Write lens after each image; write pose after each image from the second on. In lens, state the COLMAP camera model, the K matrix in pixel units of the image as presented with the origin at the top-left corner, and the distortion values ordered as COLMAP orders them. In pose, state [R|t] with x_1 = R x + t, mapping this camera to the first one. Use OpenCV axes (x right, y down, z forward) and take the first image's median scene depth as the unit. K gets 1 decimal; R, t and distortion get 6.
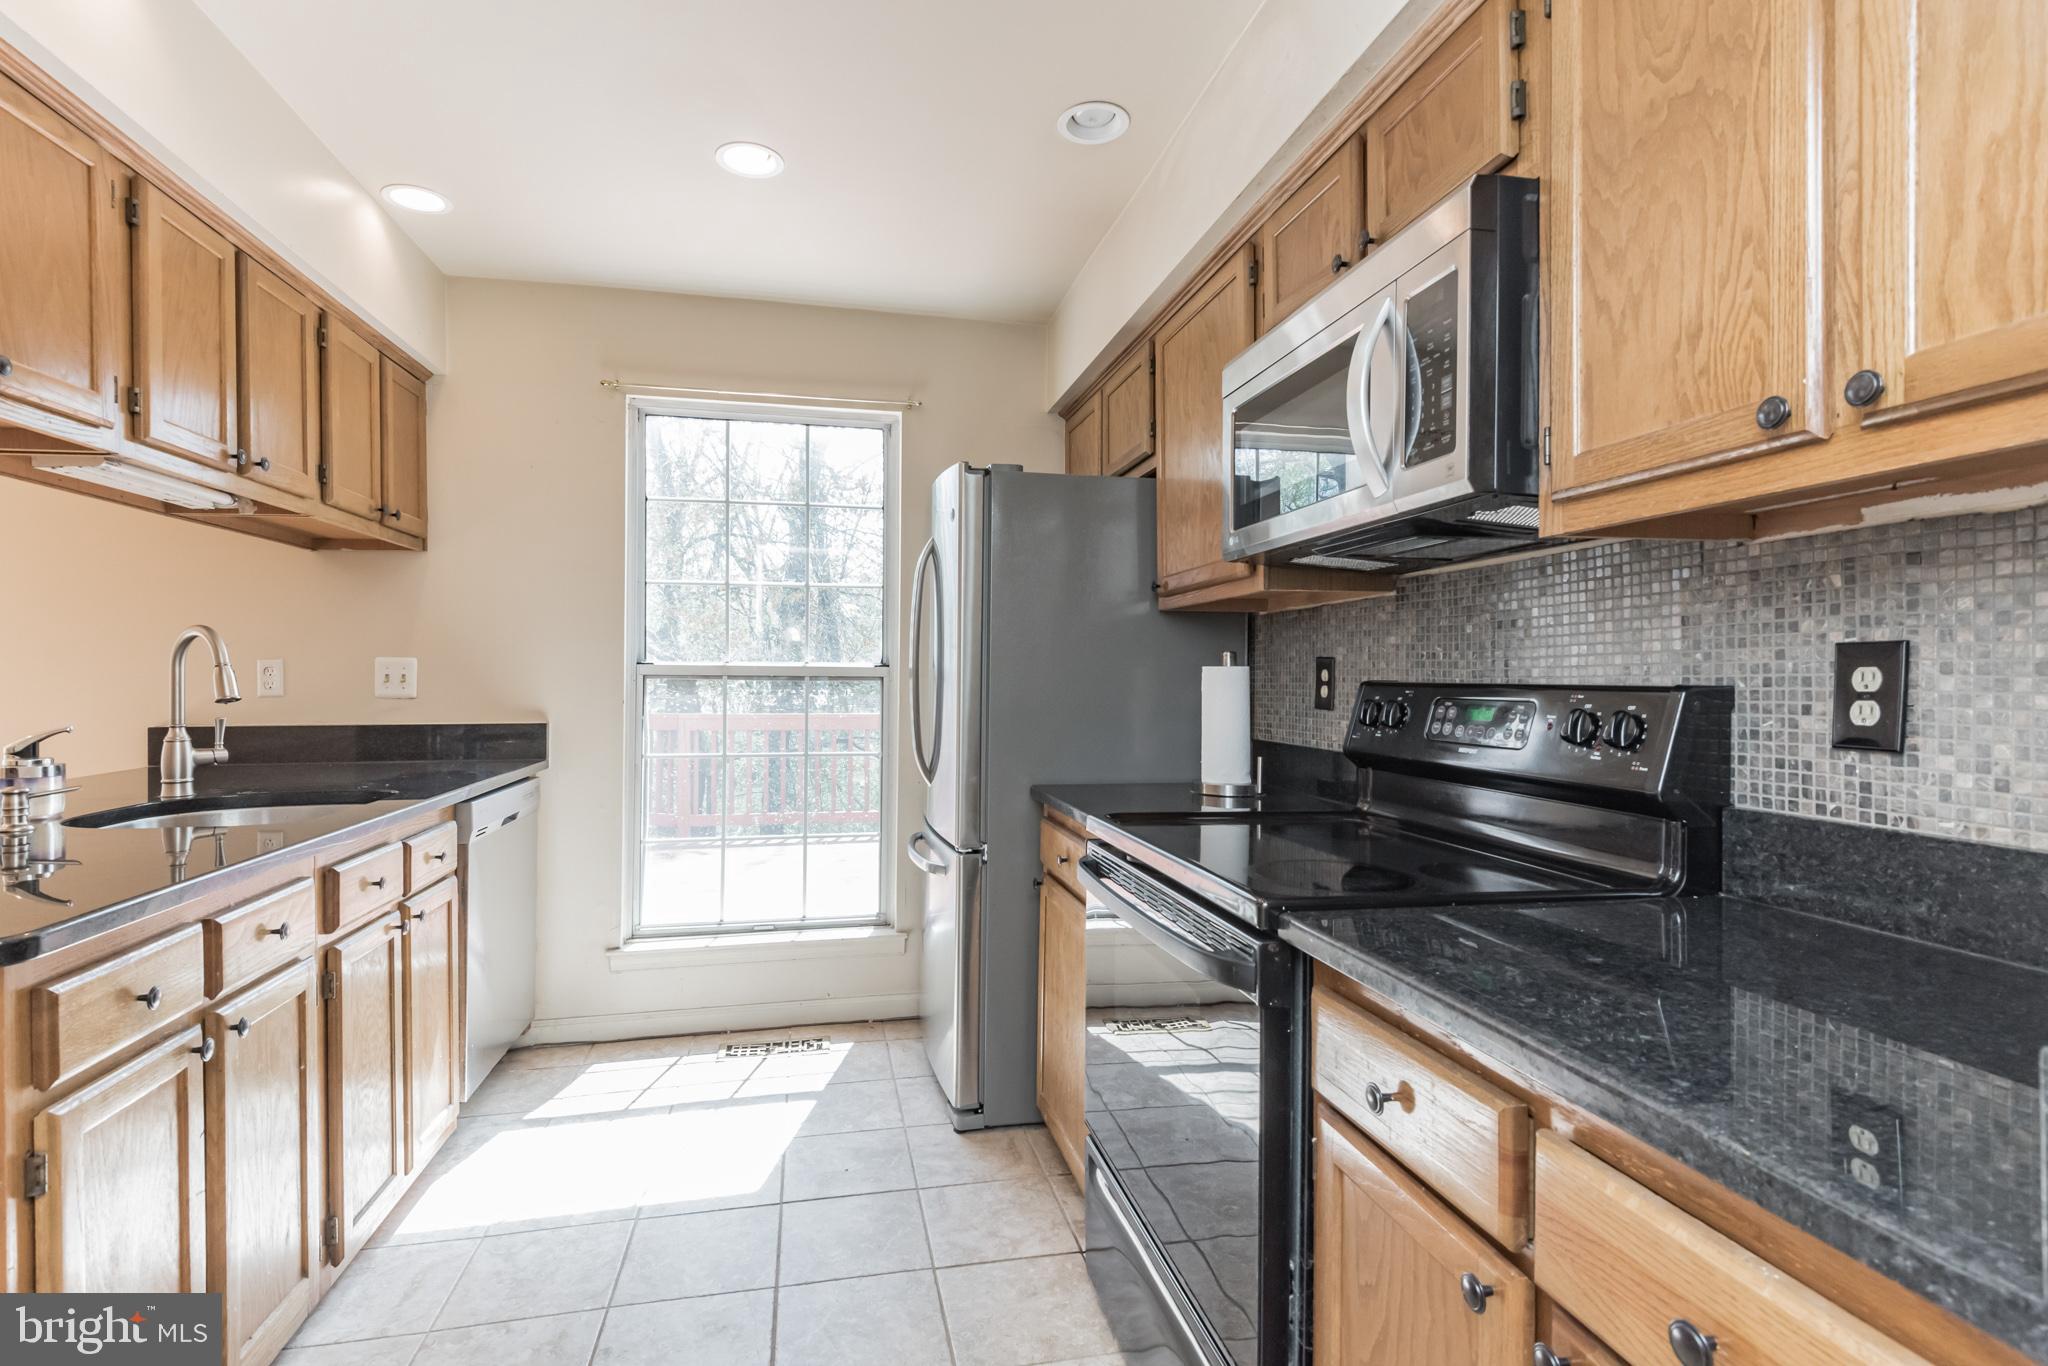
lens RADIAL K [[956.9, 0, 1013.6], [0, 956.9, 676.5], [0, 0, 1]] dist [0.023600, -0.009296]
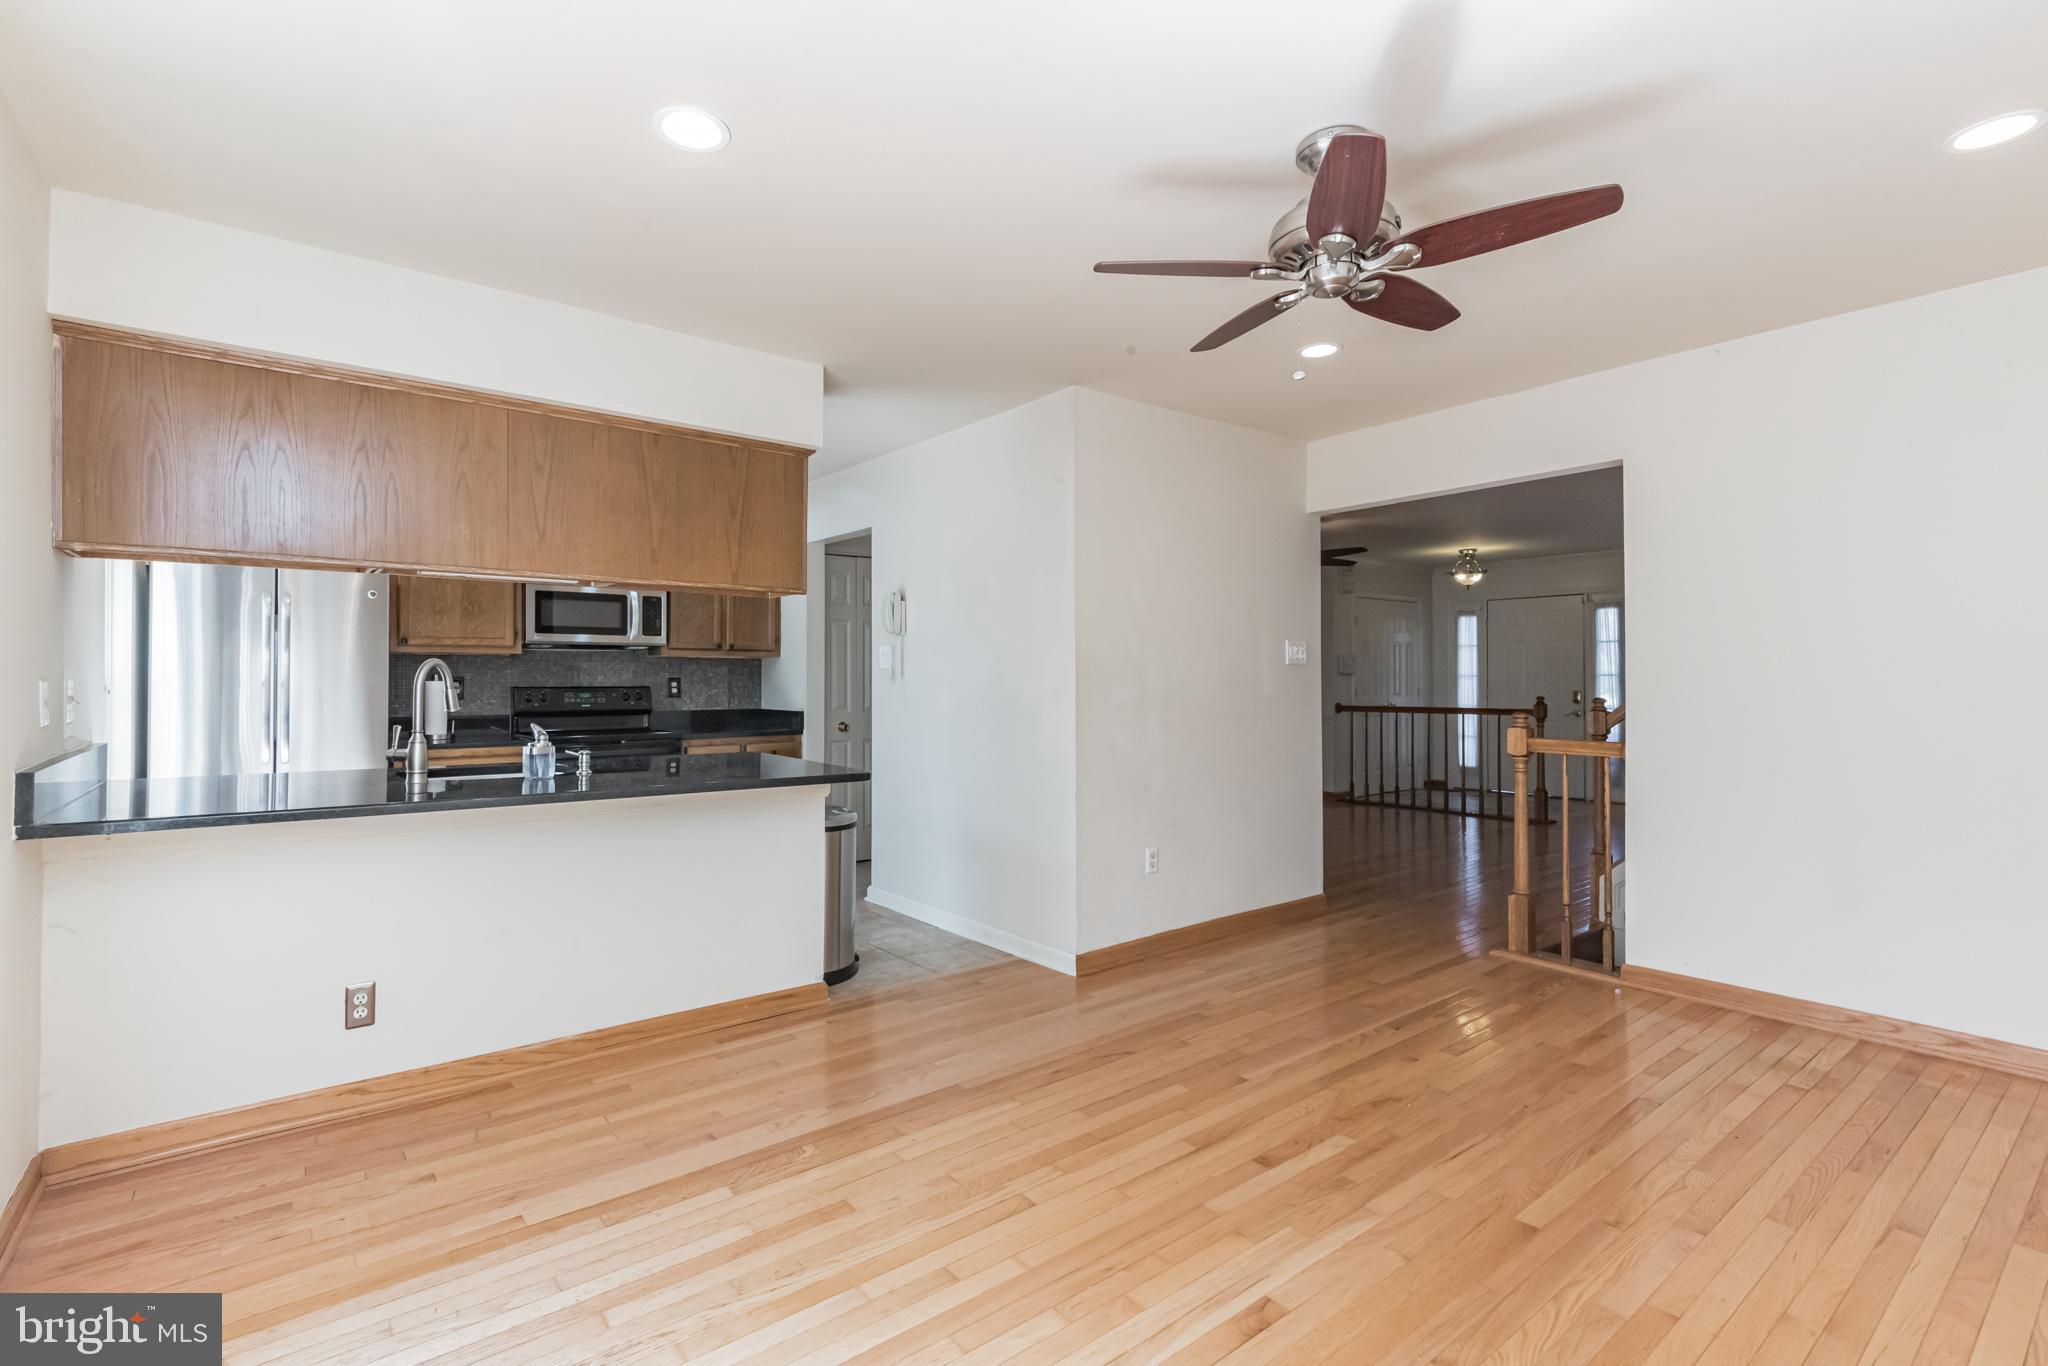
lens RADIAL K [[936.8, 0, 1009.0], [0, 936.8, 665.0], [0, 0, 1]] dist [0.020897, -0.001244]
pose [[-0.443408, 0.007658, 0.896287, -2.439888], [-0.001956, 0.999953, -0.009511, -0.031069], [-0.896318, -0.005971, -0.443373, 0.847708]]
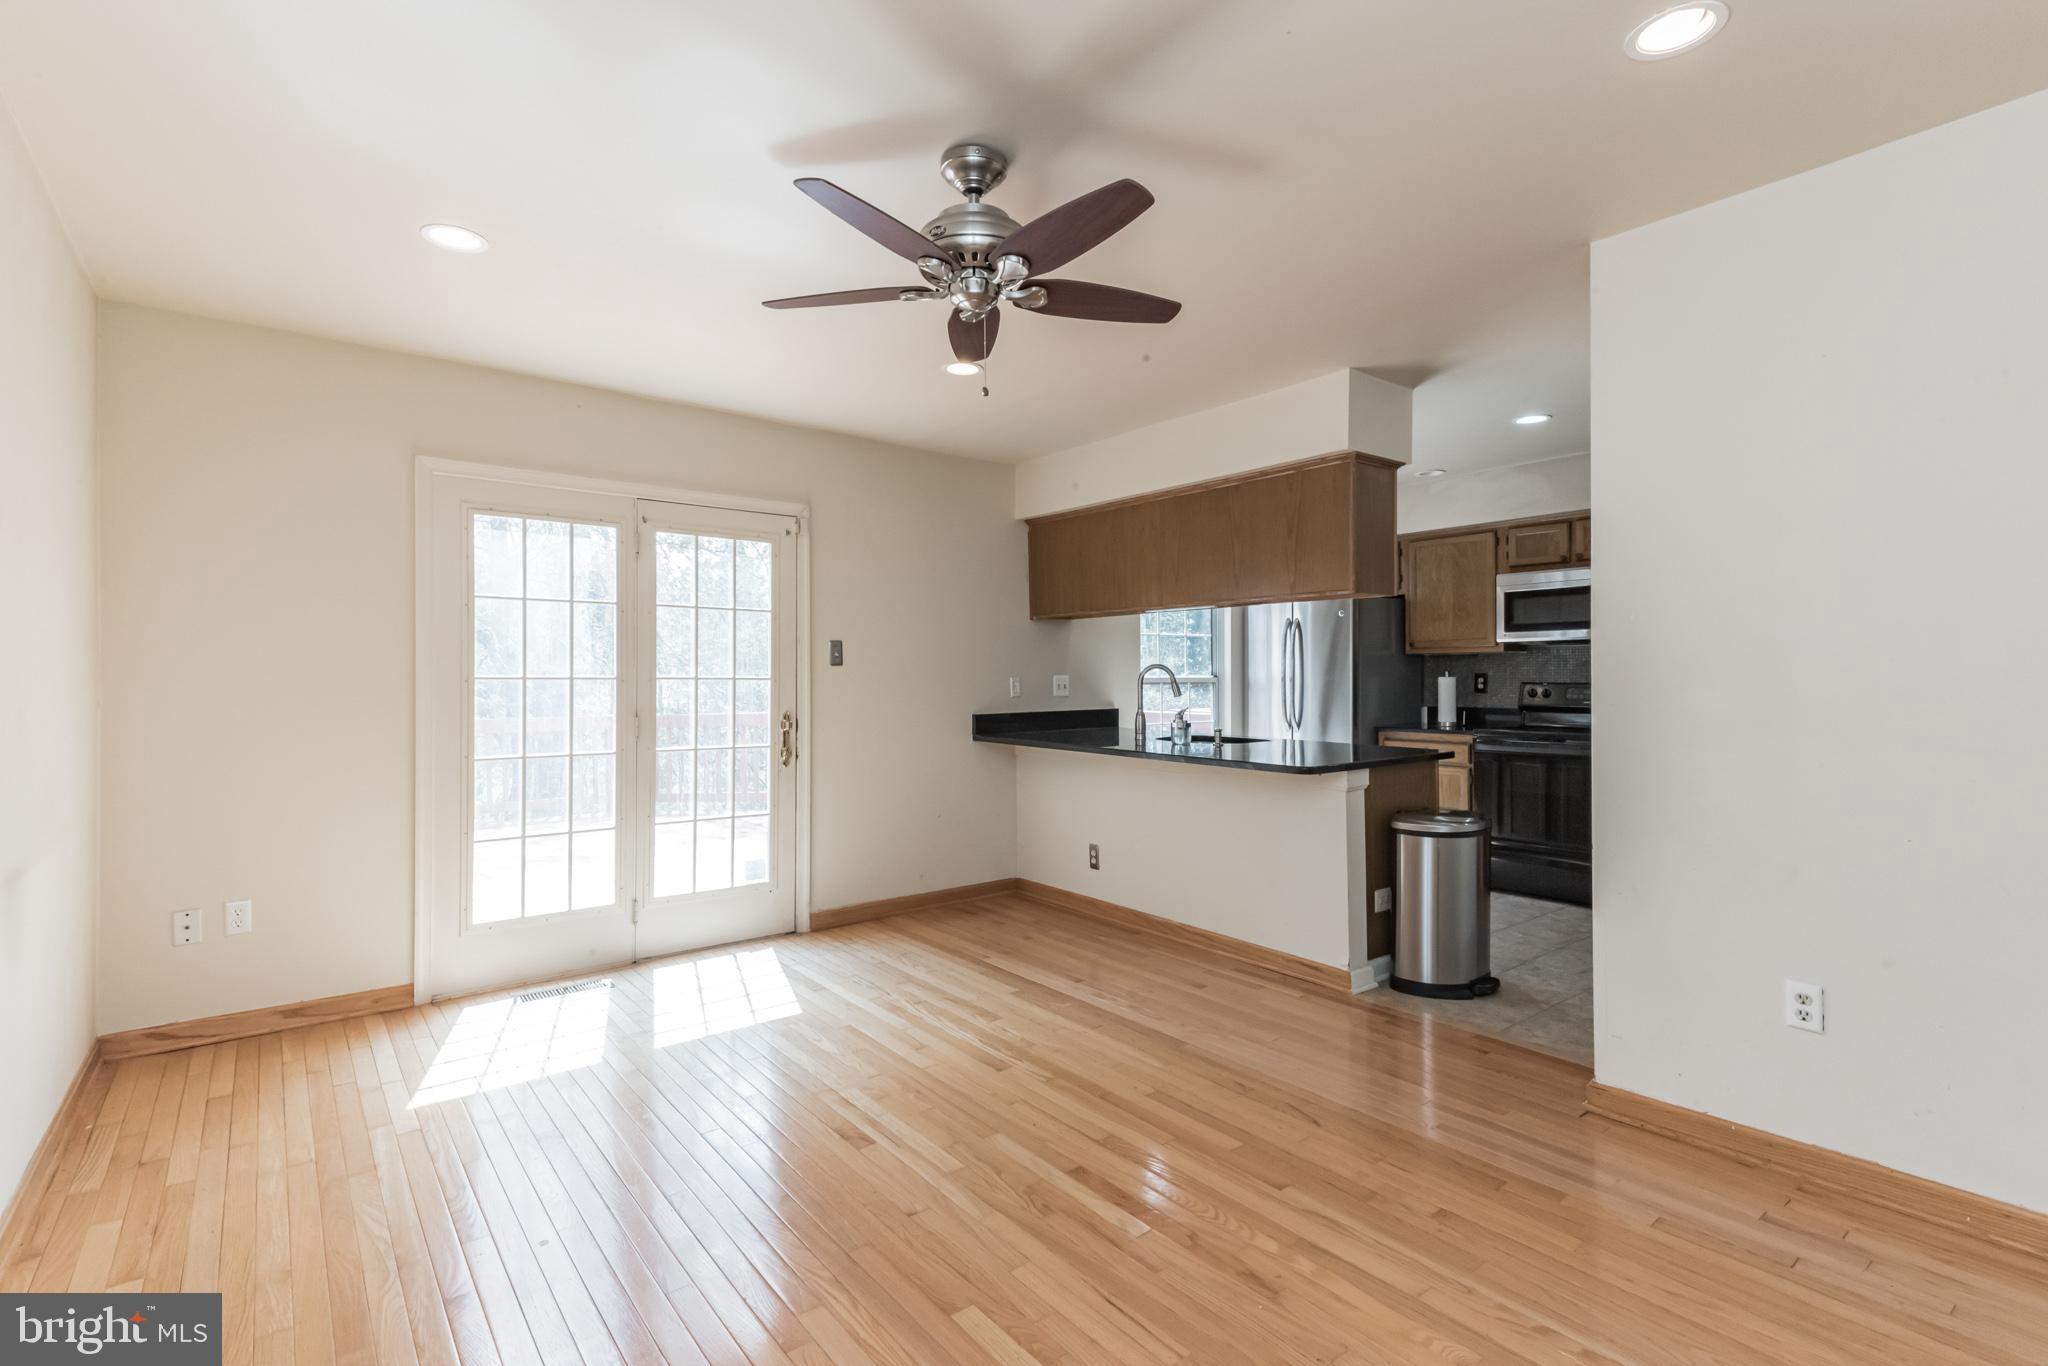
lens RADIAL K [[936.8, 0, 983.8], [0, 936.8, 680.5], [0, 0, 1]] dist [0.020897, -0.001244]
pose [[0.903963, -0.011810, 0.427447, -2.134284], [0.010616, 0.999930, 0.005177, -0.029326], [-0.427479, -0.000142, 0.904025, -0.812531]]
